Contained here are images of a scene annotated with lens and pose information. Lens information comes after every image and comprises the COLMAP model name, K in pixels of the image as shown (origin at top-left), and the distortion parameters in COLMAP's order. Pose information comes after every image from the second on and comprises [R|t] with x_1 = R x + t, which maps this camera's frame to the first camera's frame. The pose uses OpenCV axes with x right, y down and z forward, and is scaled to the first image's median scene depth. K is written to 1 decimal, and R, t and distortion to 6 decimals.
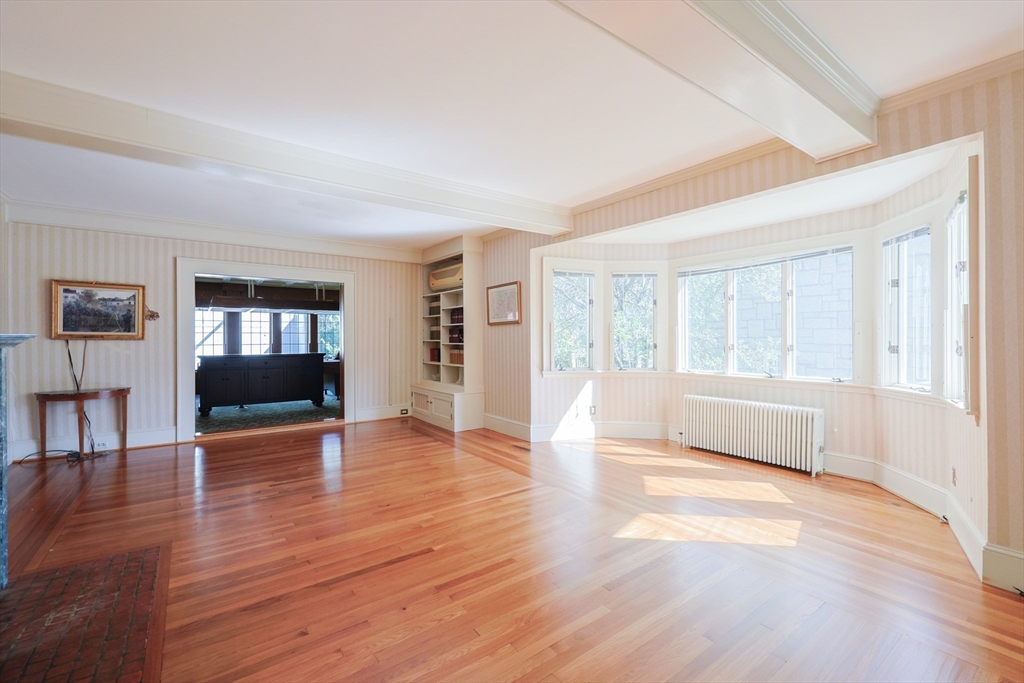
lens RADIAL K [[435.0, 0, 513.7], [0, 435.0, 339.2], [0, 0, 1]] dist [-0.000492, 0.000121]
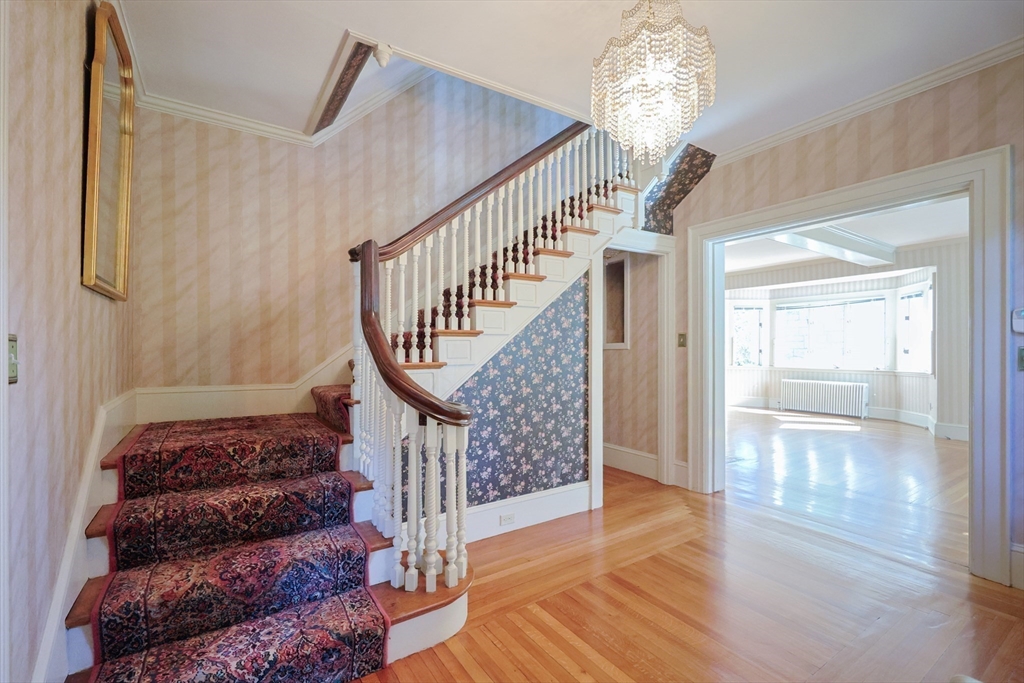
lens RADIAL K [[440.3, 0, 510.7], [0, 440.3, 354.0], [0, 0, 1]] dist [-0.000063, -0.000044]
pose [[0.998874, 0.008704, -0.046633, -0.743824], [-0.008568, 0.999958, 0.003109, 0.038673], [0.046658, -0.002706, 0.998907, -0.972880]]
